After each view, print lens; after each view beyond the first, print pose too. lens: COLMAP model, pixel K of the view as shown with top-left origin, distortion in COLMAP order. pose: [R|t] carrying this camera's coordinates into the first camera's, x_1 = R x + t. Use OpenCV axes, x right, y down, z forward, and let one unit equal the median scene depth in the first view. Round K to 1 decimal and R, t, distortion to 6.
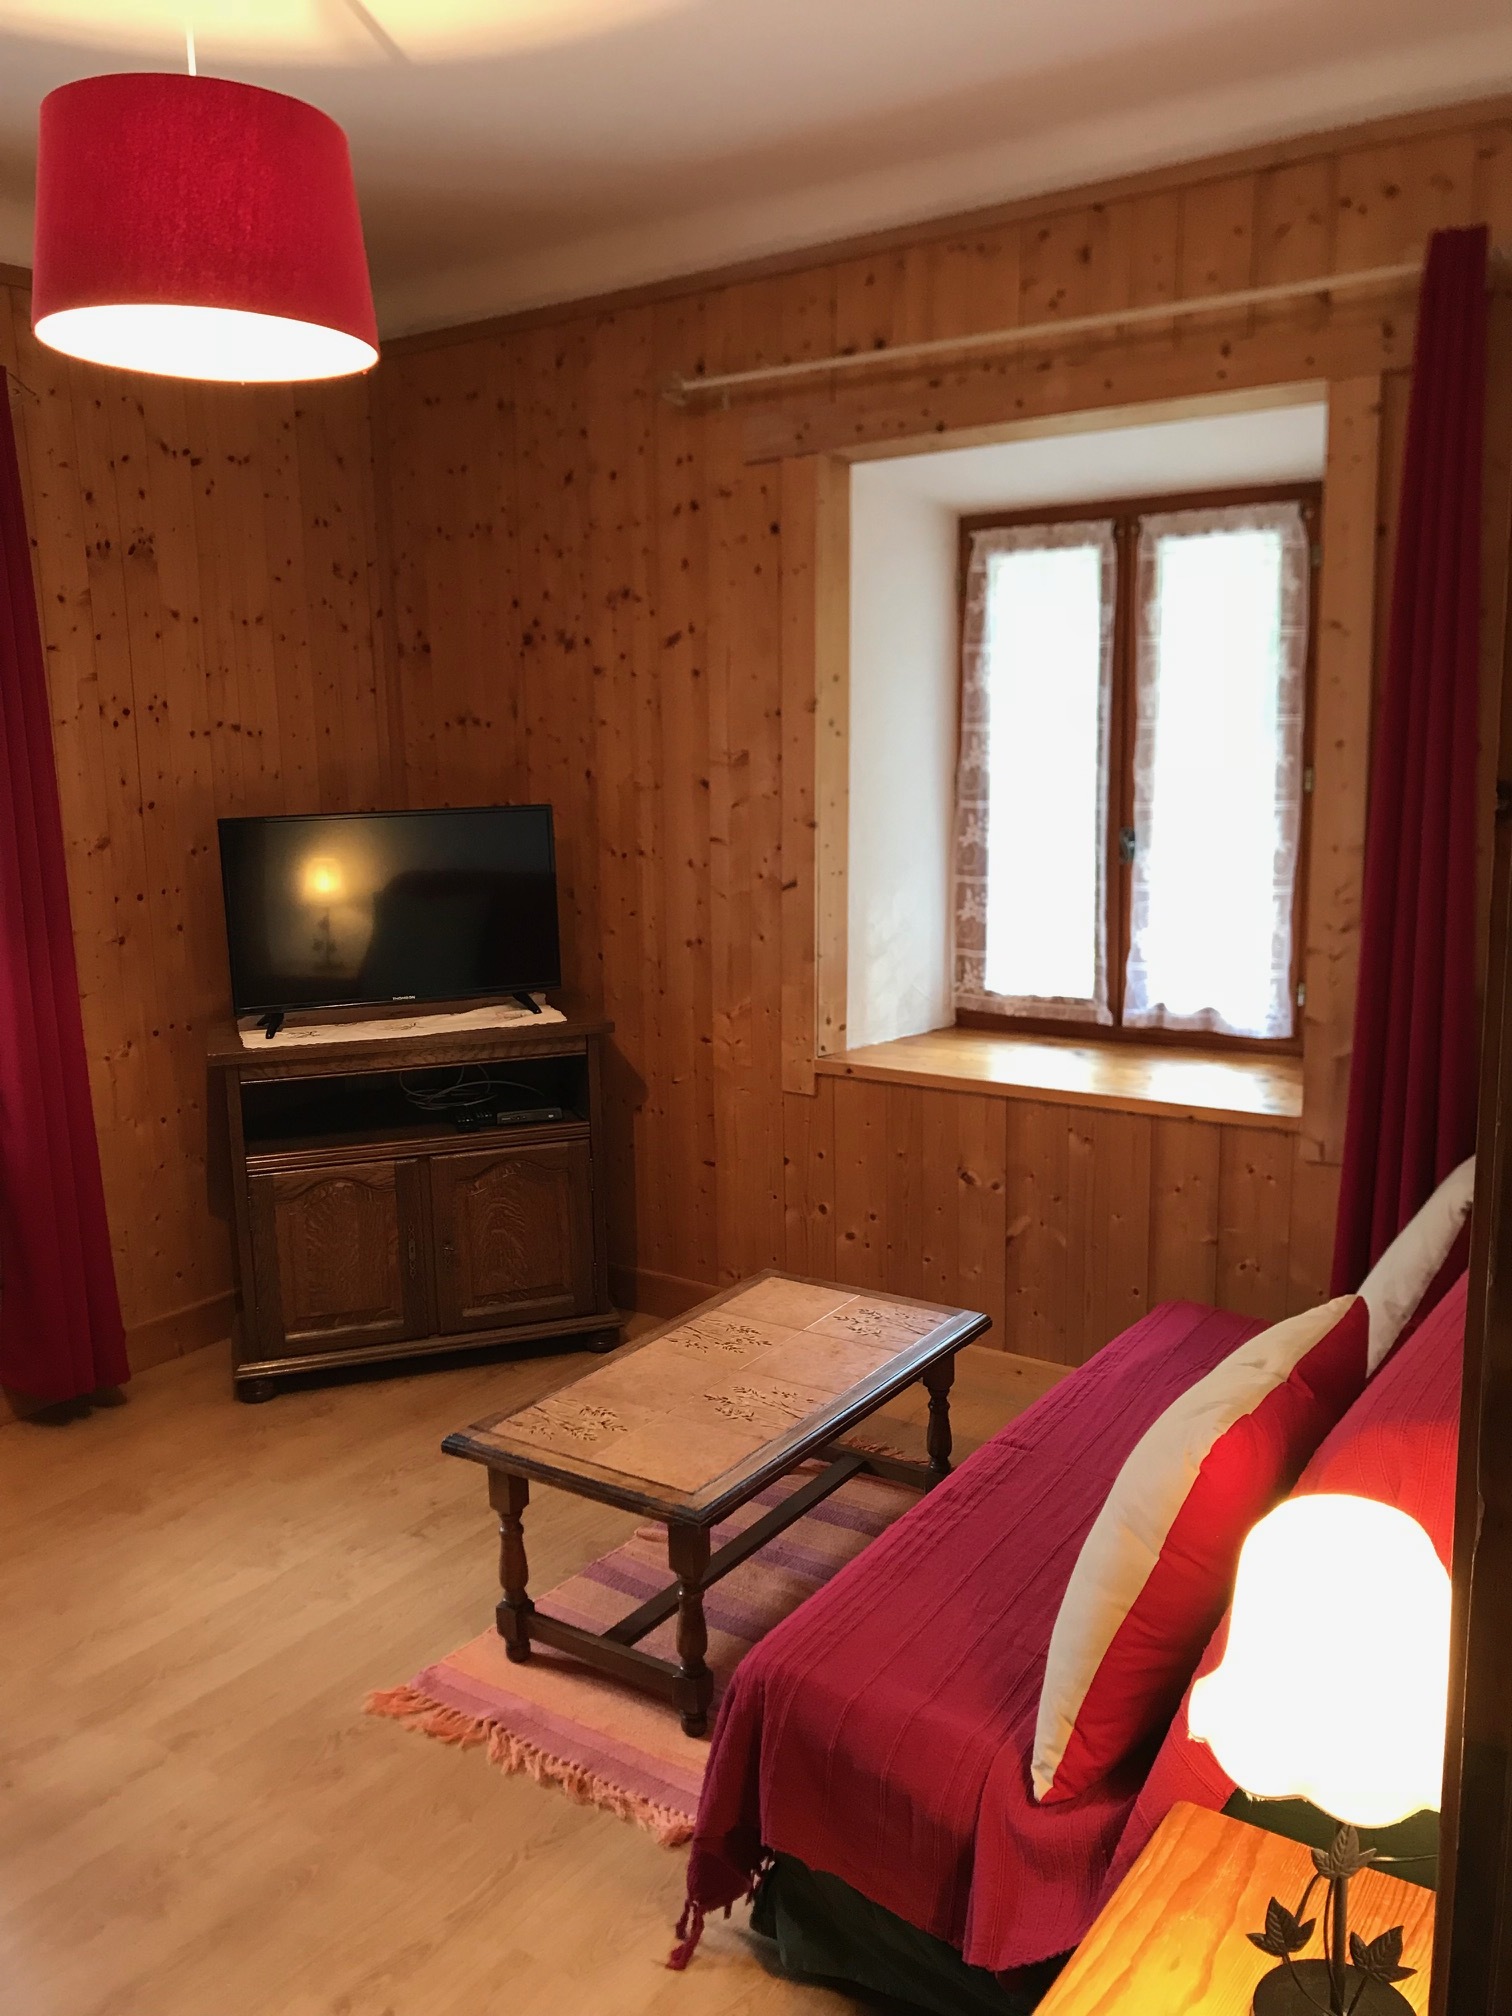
lens RADIAL K [[1646.9, 0, 753.8], [0, 1646.9, 1006.2], [0, 0, 1]] dist [-0.012586, 0.003531]
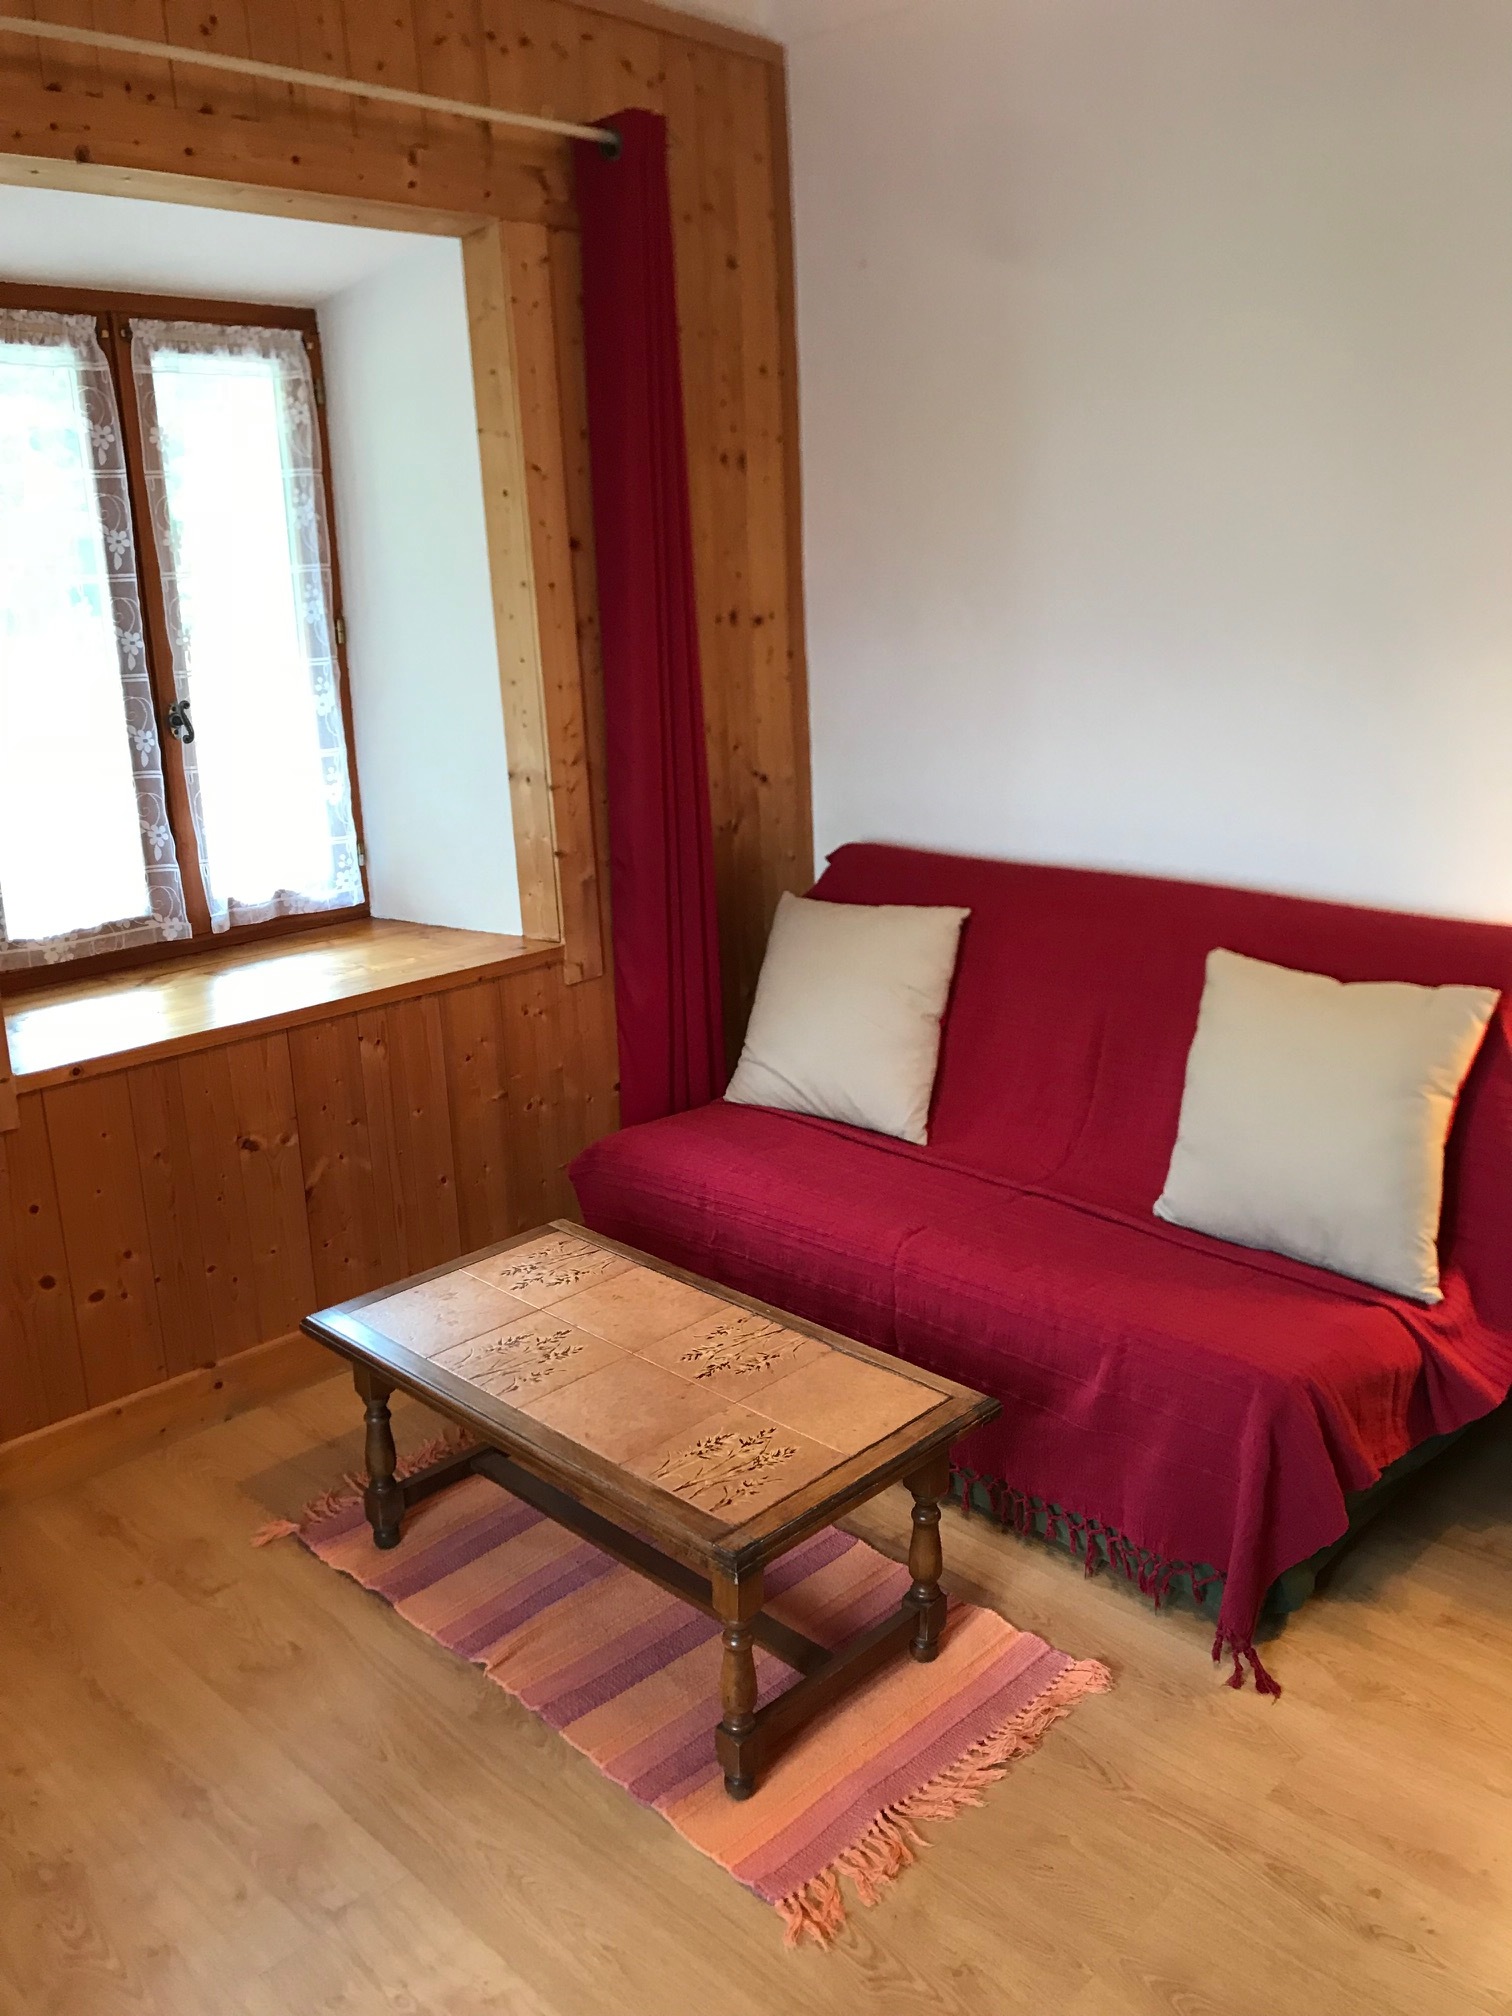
lens RADIAL K [[1646.9, 0, 755.3], [0, 1646.9, 1010.0], [0, 0, 1]] dist [-0.012586, 0.003531]
pose [[0.172005, -0.253036, 0.952043, -0.593176], [0.188910, 0.956983, 0.220219, -0.091778], [-0.966813, 0.141972, 0.212408, 0.592288]]
